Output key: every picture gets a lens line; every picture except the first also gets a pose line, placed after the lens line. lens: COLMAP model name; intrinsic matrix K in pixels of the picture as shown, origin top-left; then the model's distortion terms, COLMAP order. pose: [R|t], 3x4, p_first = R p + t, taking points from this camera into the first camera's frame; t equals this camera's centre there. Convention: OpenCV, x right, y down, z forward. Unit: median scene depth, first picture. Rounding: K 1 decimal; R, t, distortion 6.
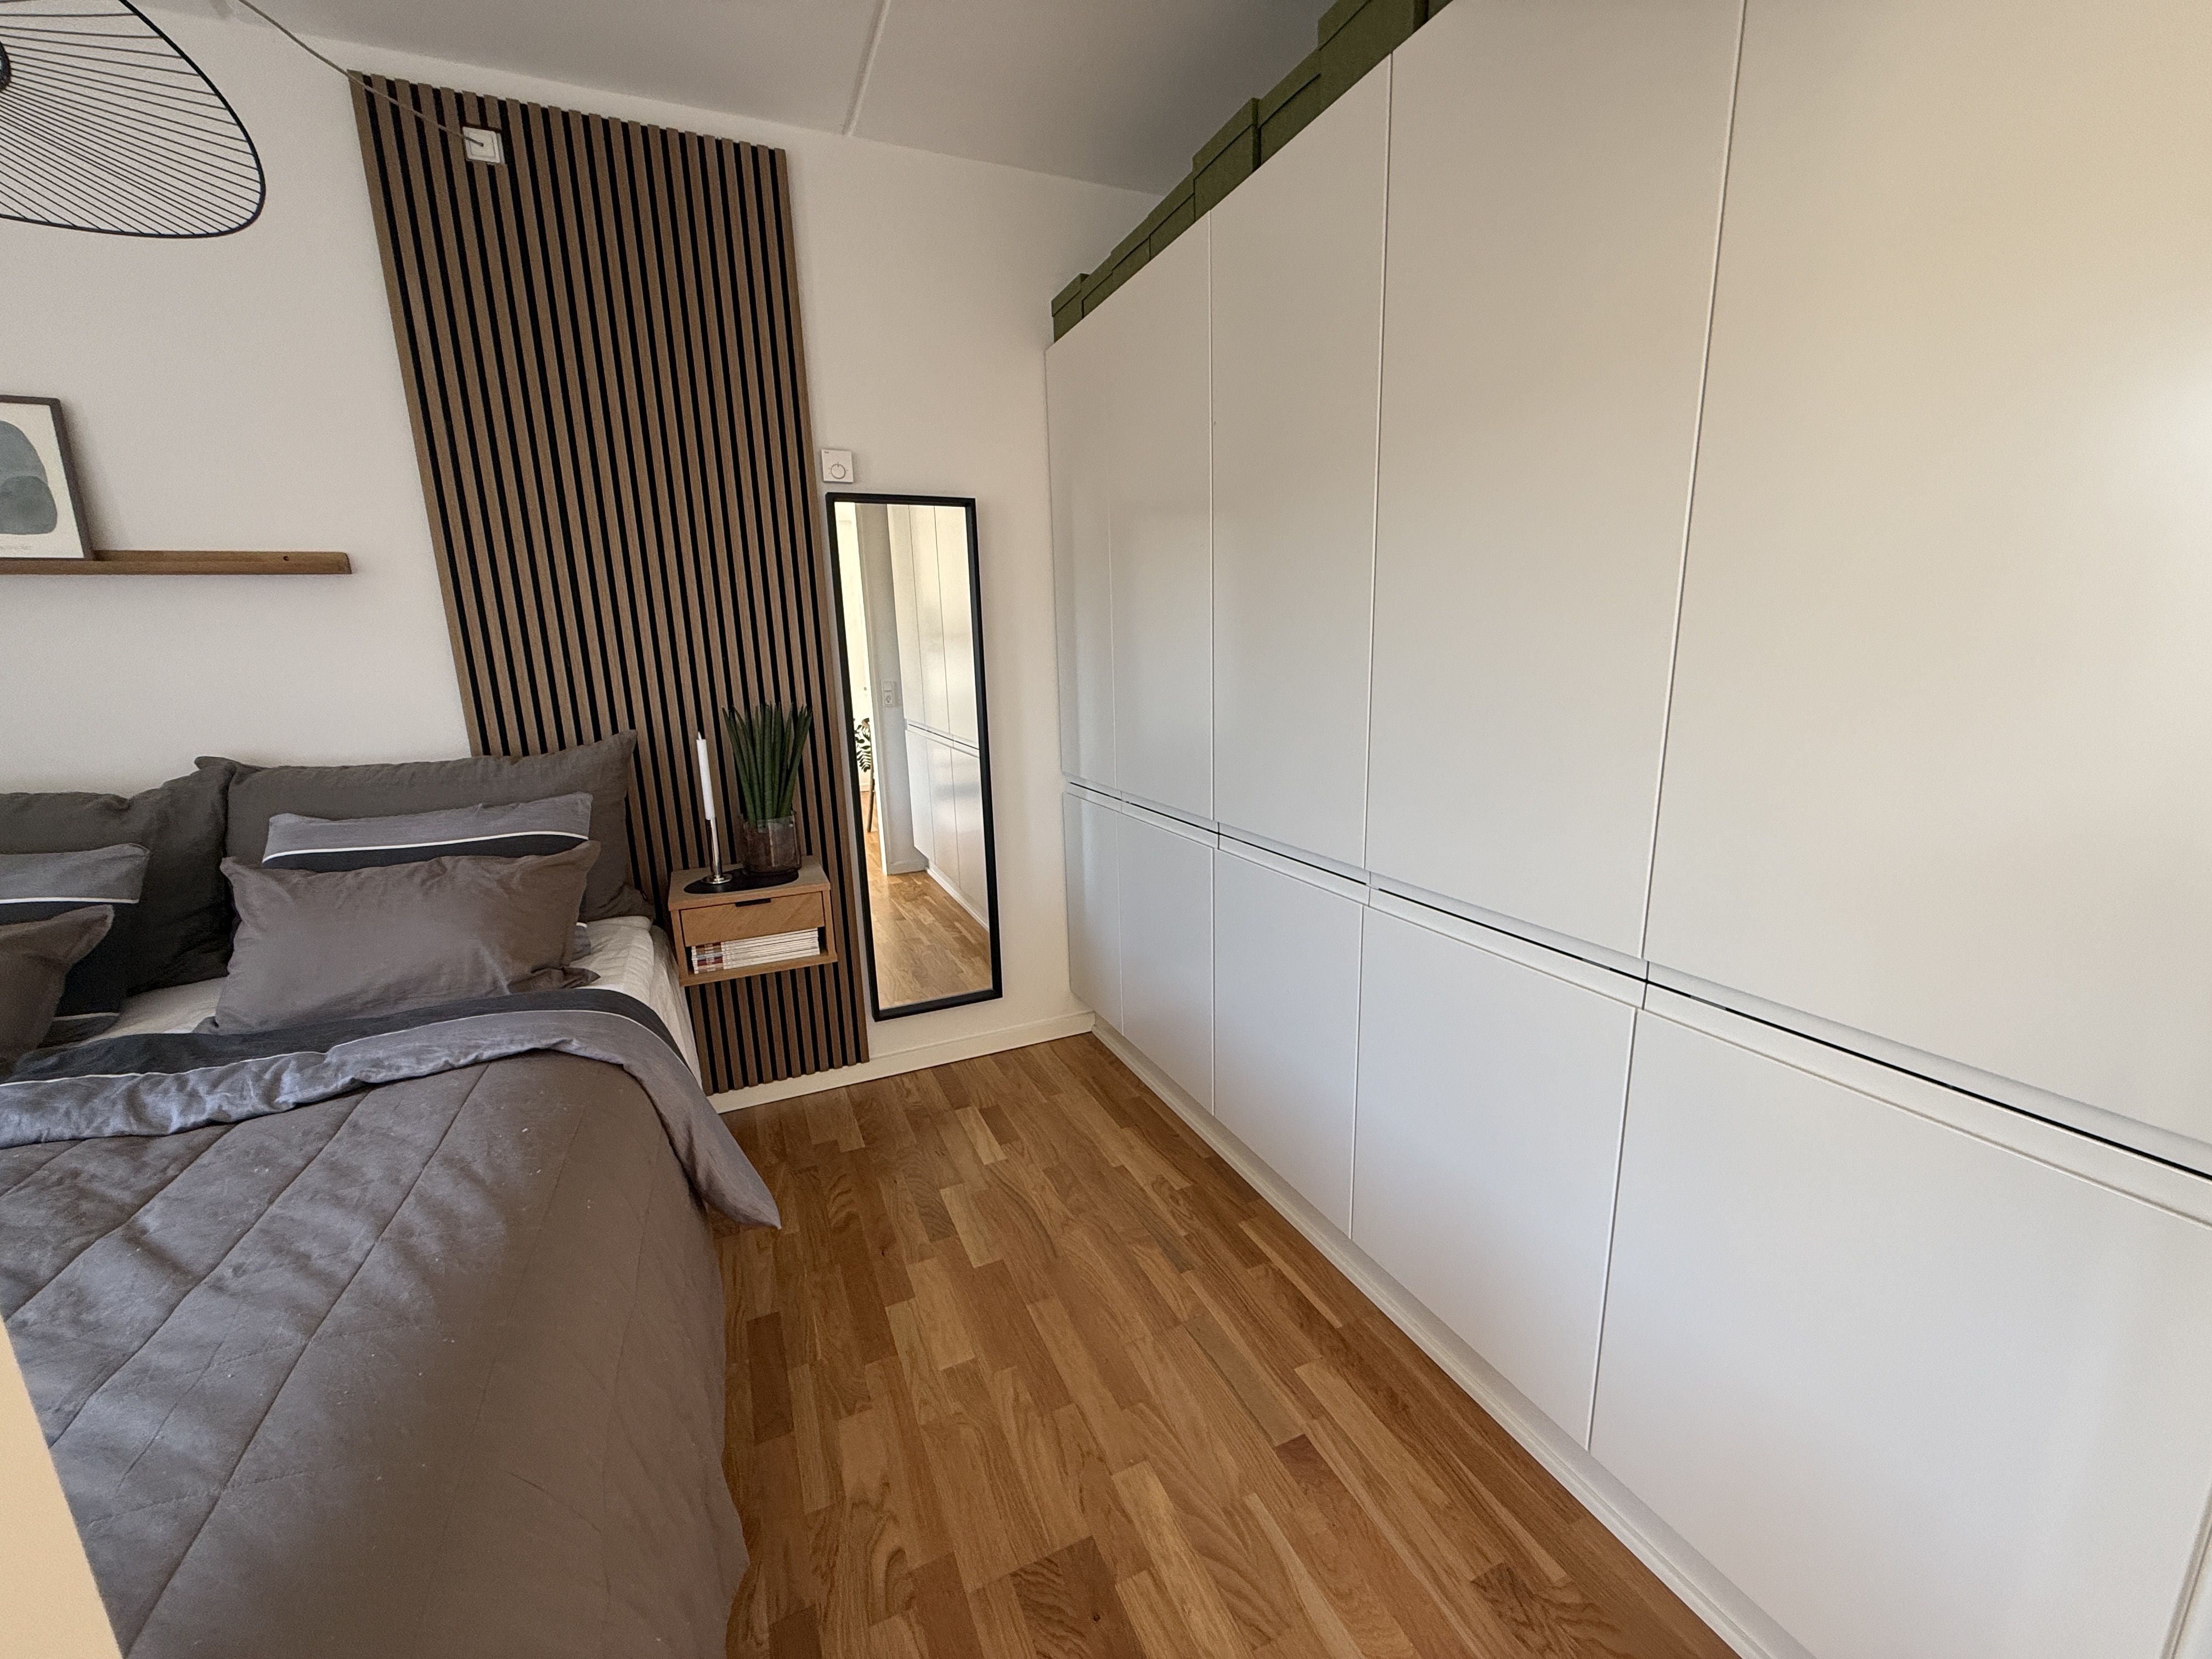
lens RADIAL K [[873.9, 0, 1101.2], [0, 873.9, 830.9], [0, 0, 1]] dist [0.001998, 0.000199]
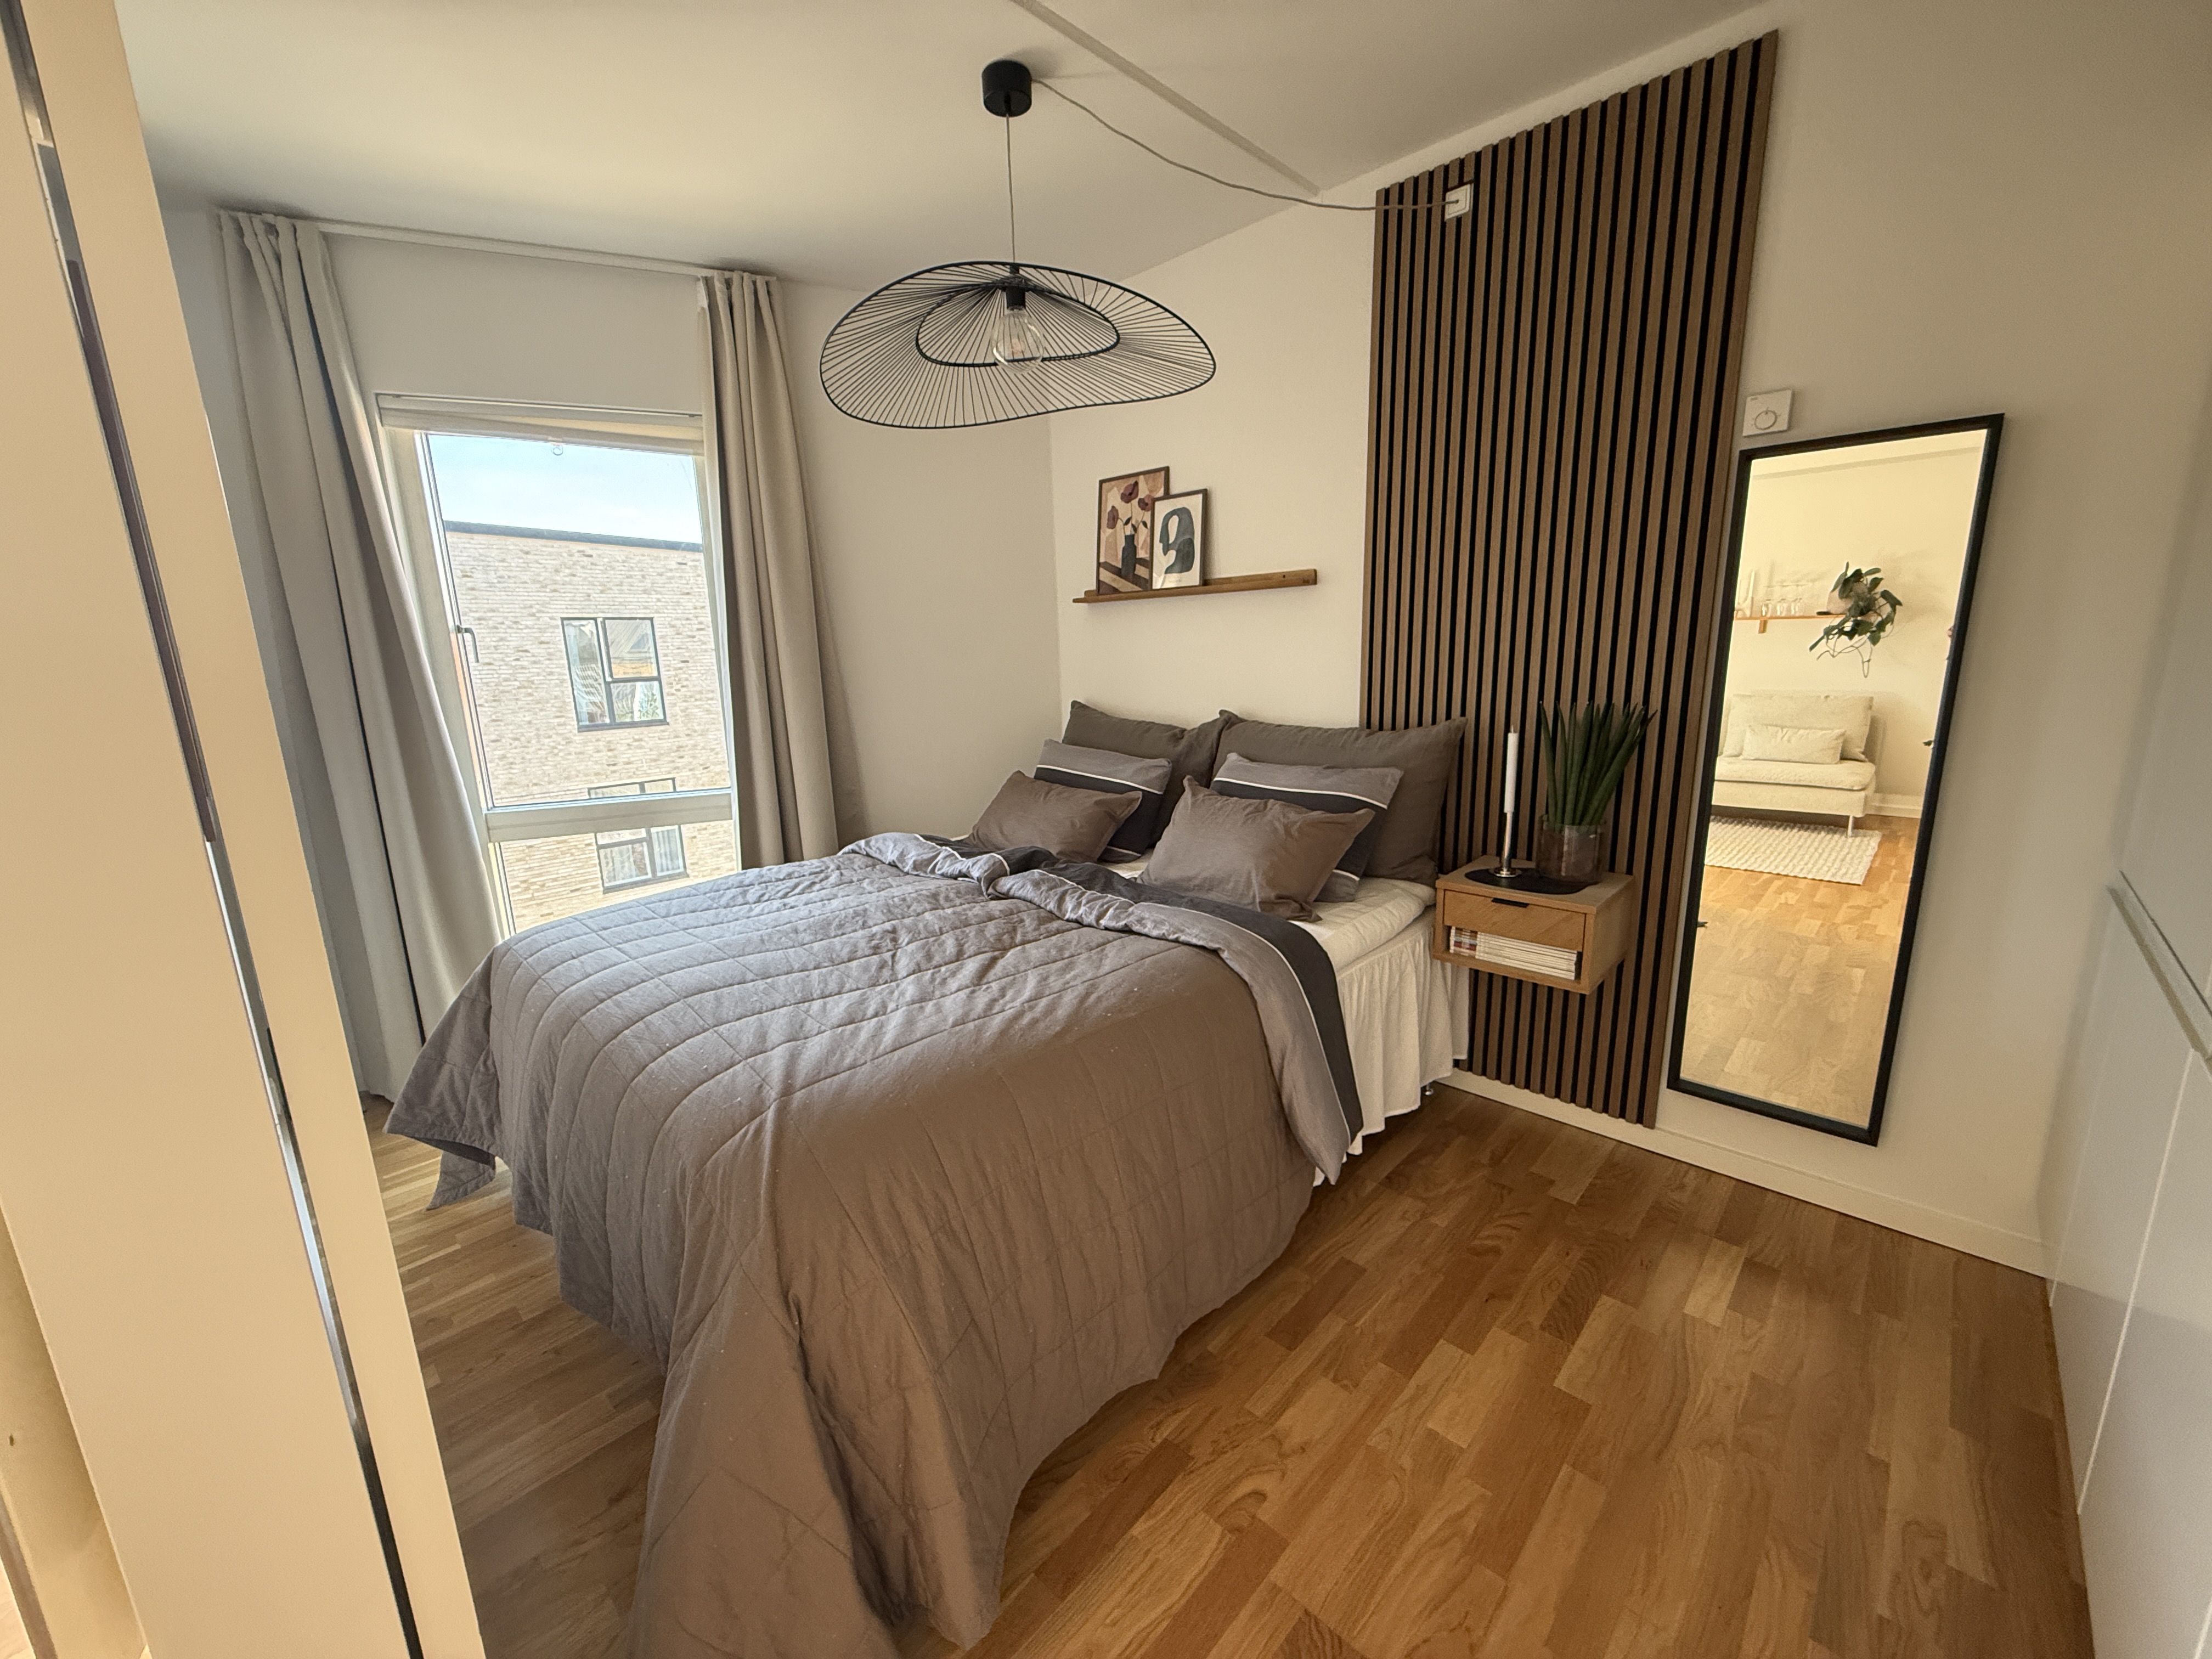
lens RADIAL K [[873.9, 0, 1097.6], [0, 873.9, 831.8], [0, 0, 1]] dist [0.001998, 0.000199]
pose [[0.375034, 0.210398, -0.902819, 0.366553], [-0.177001, 0.972238, 0.153049, -0.078961], [0.909956, 0.102401, 0.401863, 0.214703]]
